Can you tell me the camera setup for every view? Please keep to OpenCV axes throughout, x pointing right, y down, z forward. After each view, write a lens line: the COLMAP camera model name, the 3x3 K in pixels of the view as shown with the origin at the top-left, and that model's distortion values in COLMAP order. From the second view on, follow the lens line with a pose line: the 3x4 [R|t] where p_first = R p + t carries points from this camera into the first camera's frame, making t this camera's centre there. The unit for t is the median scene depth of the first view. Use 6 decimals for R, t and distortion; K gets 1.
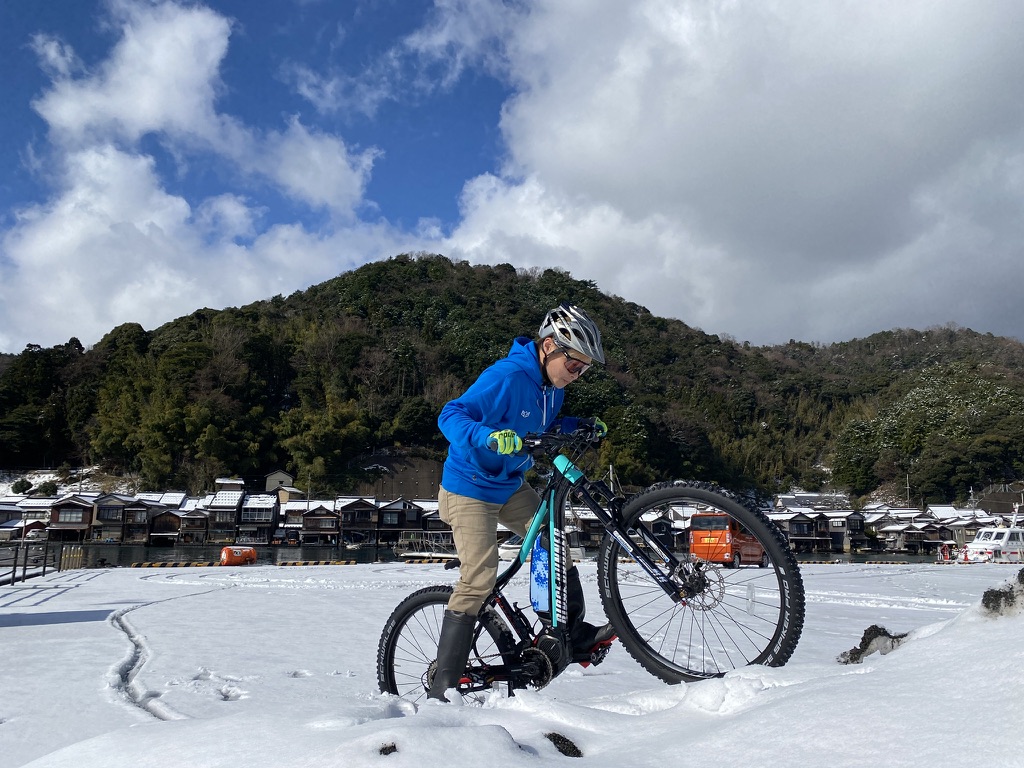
lens RADIAL K [[760.0, 0, 507.1], [0, 760.0, 379.9], [0, 0, 1]] dist [0.068350, -0.087641]
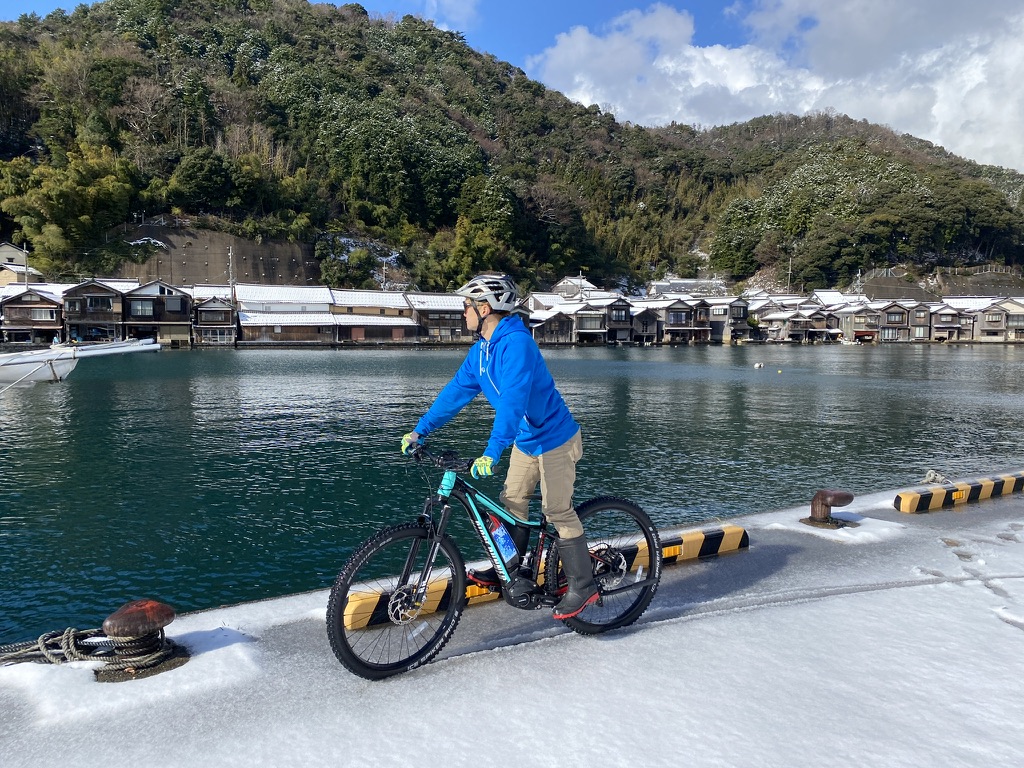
lens RADIAL K [[760.0, 0, 507.1], [0, 760.0, 379.9], [0, 0, 1]] dist [0.068350, -0.087641]
pose [[0.987423, -0.018896, 0.156968, 0.040540], [-0.023787, 0.963775, 0.265654, 0.026773], [-0.156302, -0.266046, 0.951204, 0.138370]]
